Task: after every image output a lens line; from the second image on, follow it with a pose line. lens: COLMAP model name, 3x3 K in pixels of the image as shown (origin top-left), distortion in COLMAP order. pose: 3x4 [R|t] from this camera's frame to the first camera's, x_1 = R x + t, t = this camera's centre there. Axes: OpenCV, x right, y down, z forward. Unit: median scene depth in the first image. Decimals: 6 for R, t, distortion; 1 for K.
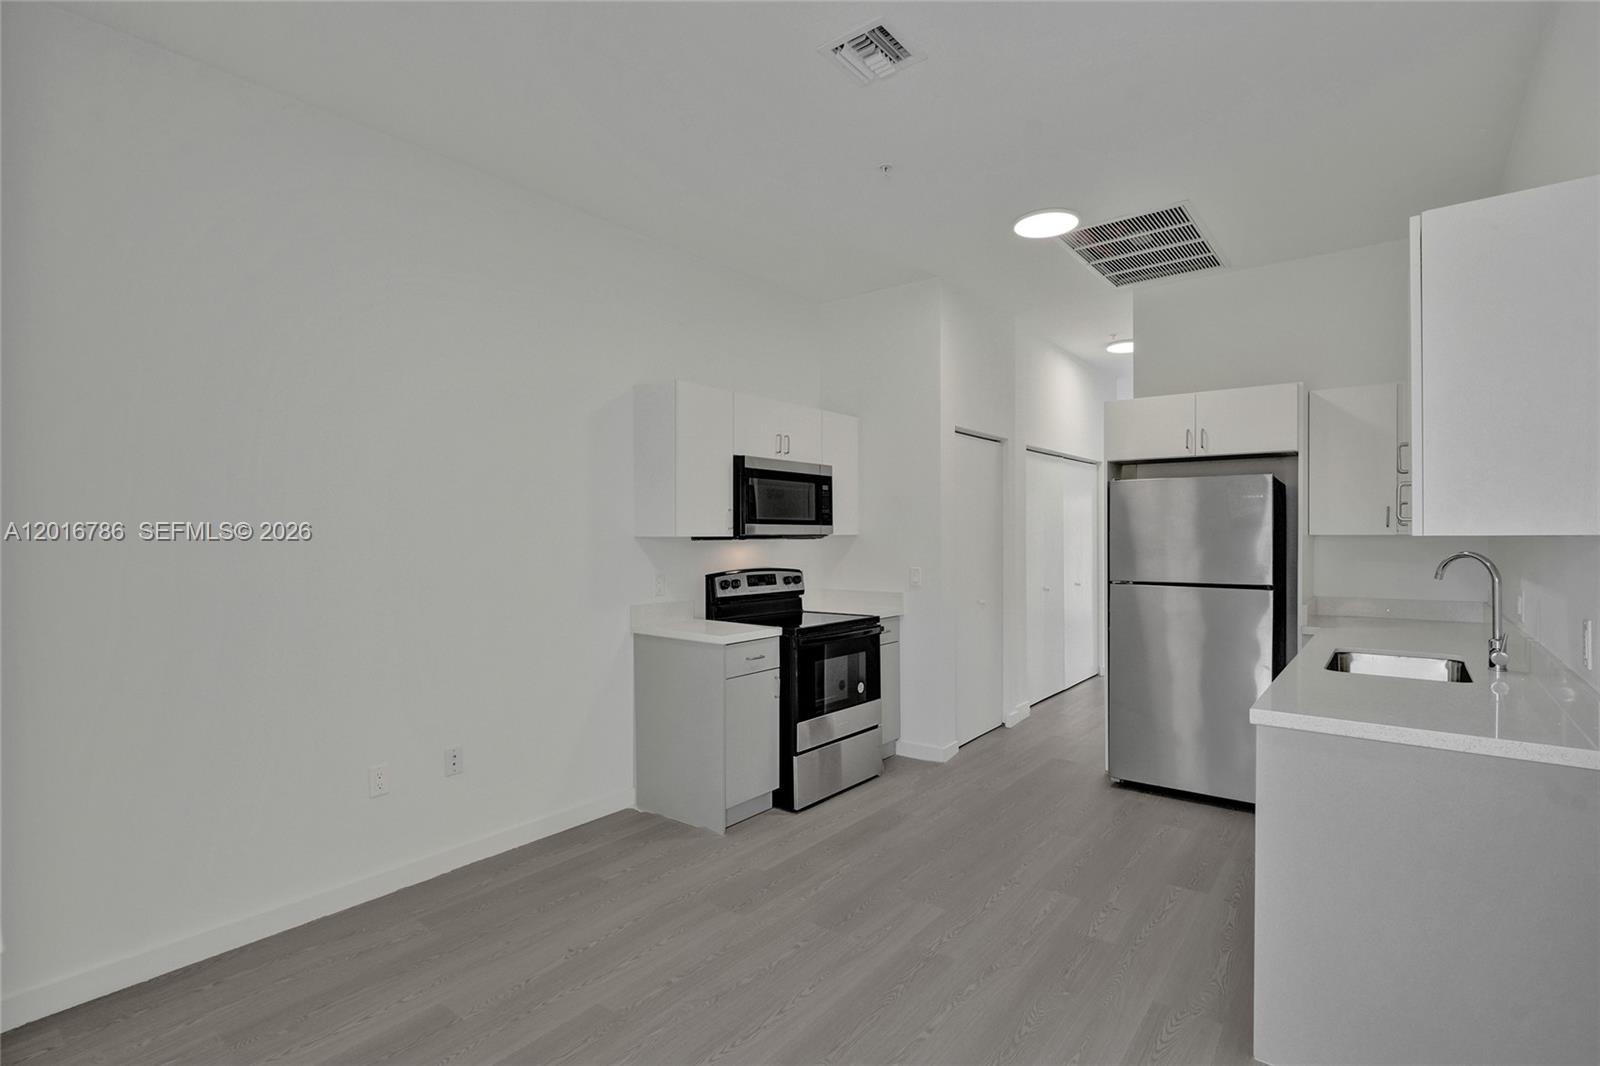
lens RADIAL K [[748.8, 0, 796.6], [0, 748.8, 532.8], [0, 0, 1]] dist [-0.035526, 0.000888]
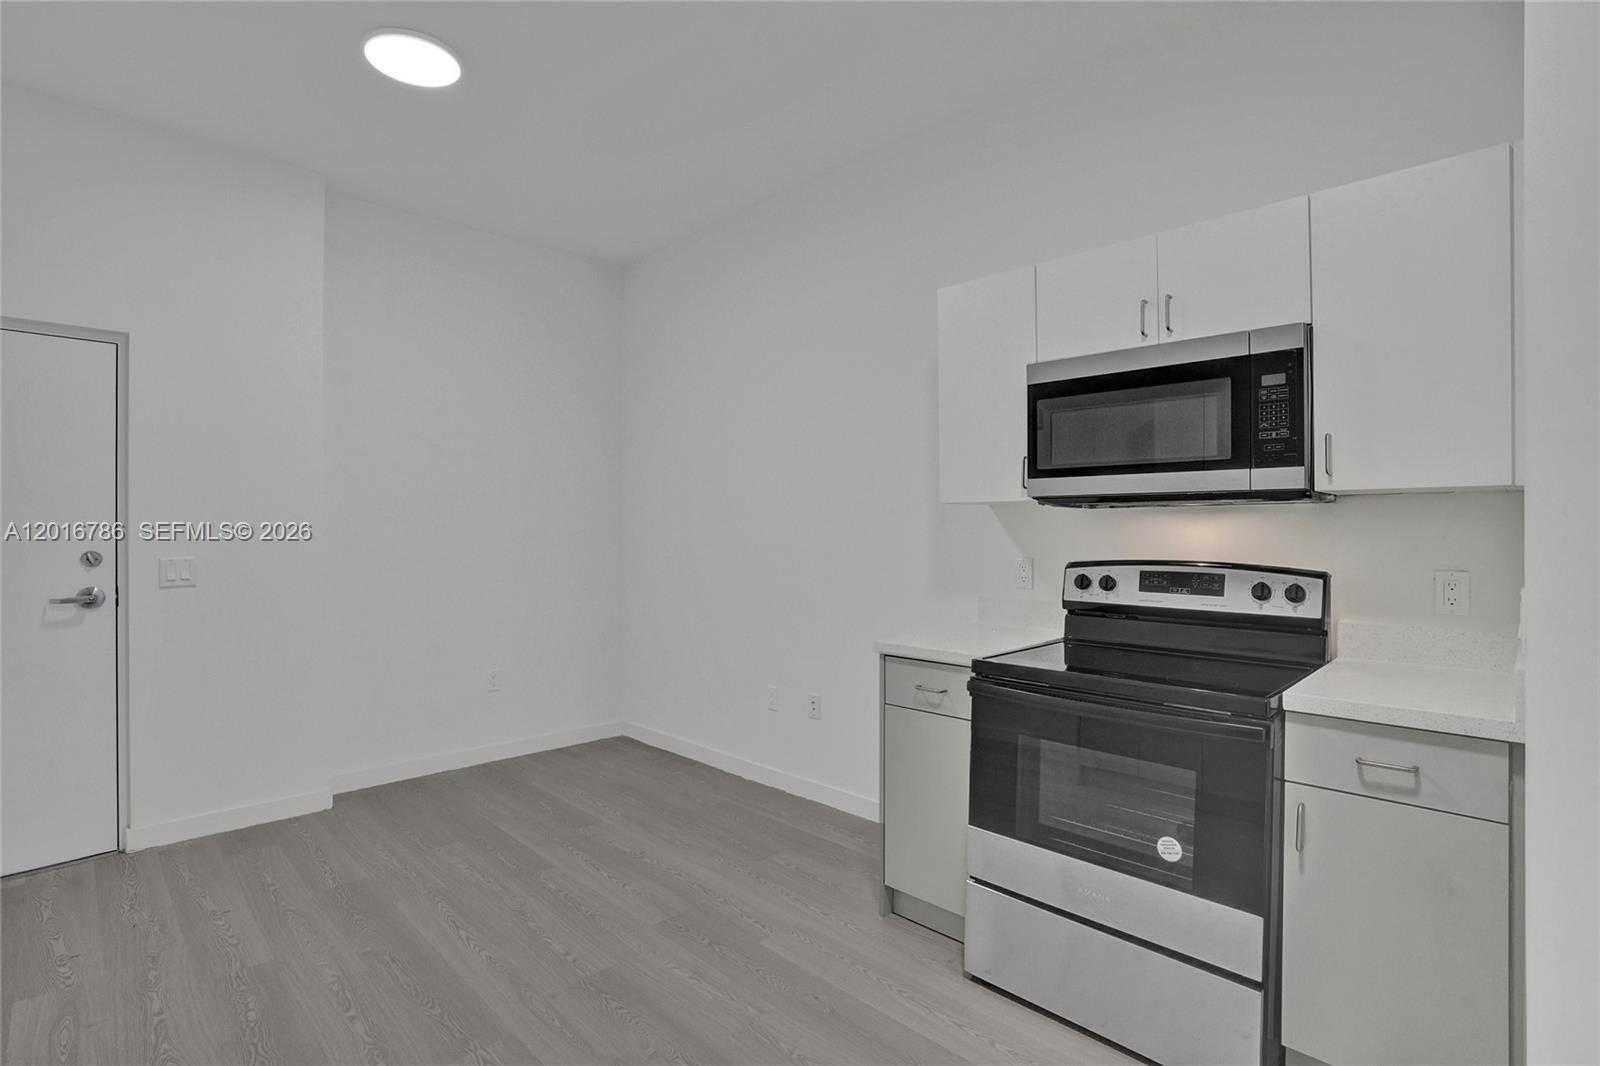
lens RADIAL K [[785.6, 0, 805.0], [0, 785.6, 525.8], [0, 0, 1]] dist [-0.024594, 0.000431]
pose [[-0.121436, 0.002613, -0.992596, 0.569160], [0.003208, 0.999992, 0.002240, 0.024059], [0.992594, -0.002913, -0.121443, 0.883541]]
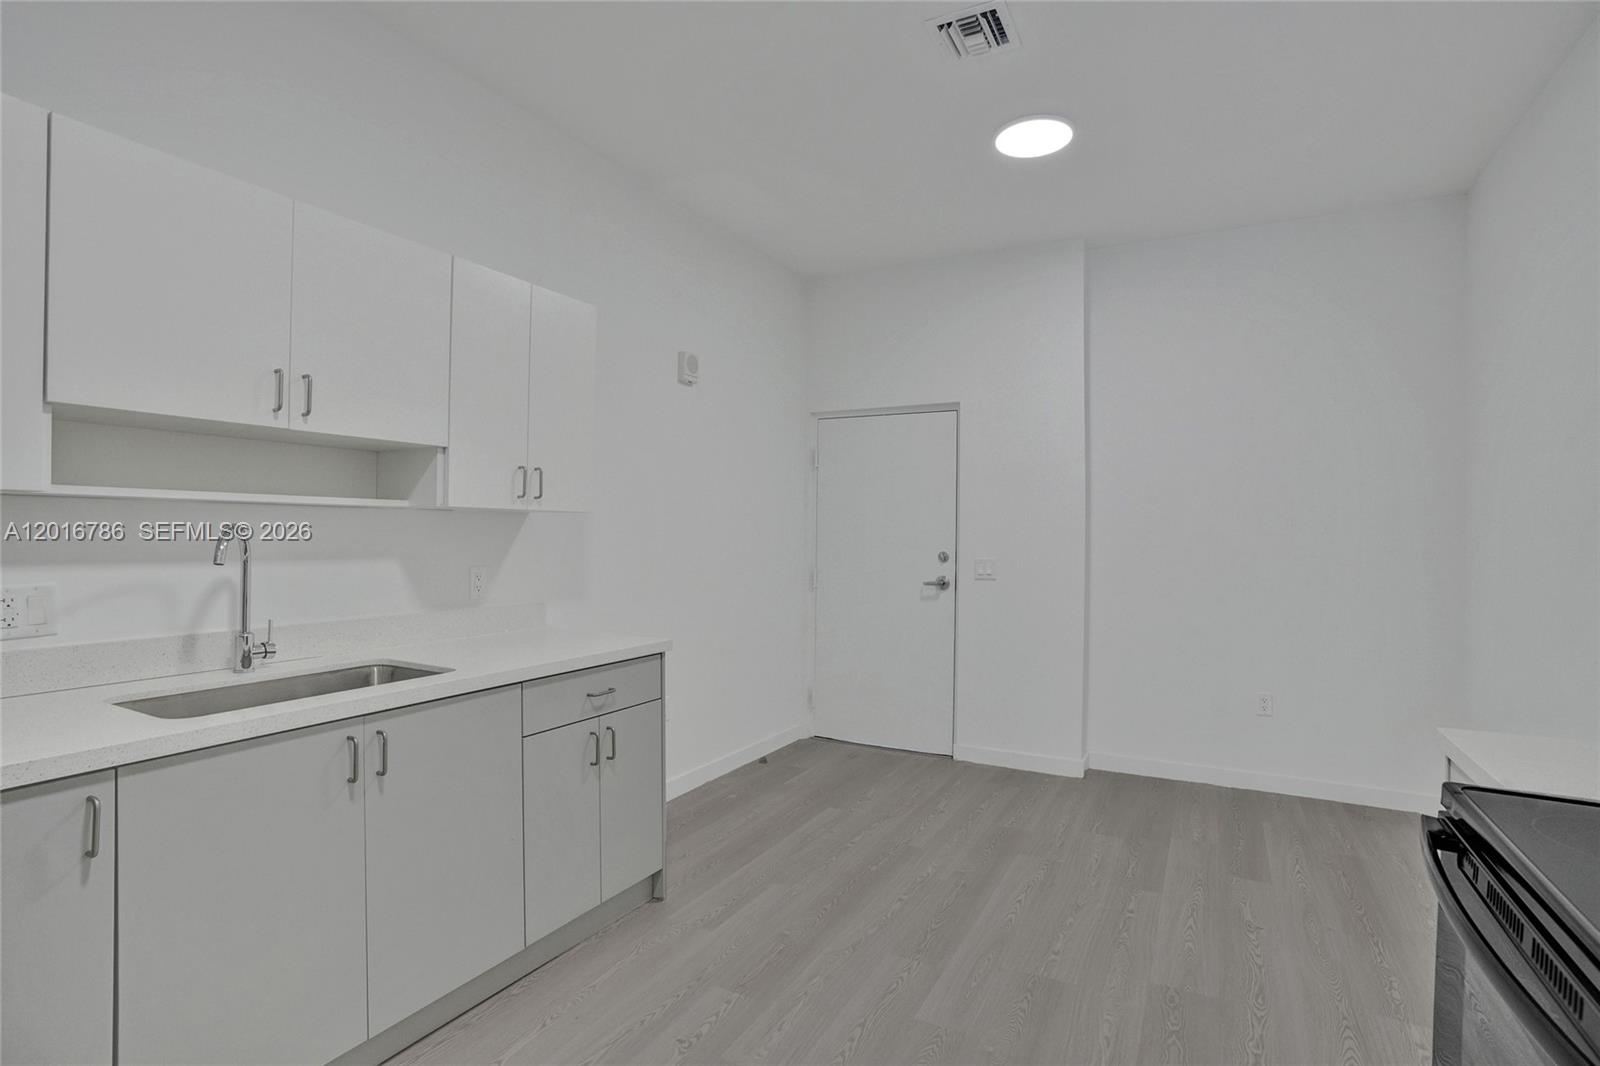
lens RADIAL K [[783.6, 0, 814.2], [0, 783.6, 531.8], [0, 0, 1]] dist [-0.027454, 0.000259]
pose [[-0.980805, -0.007397, -0.194849, 0.310267], [-0.007761, 0.999969, 0.001106, 0.019348], [0.194835, 0.002597, -0.980833, 1.192834]]
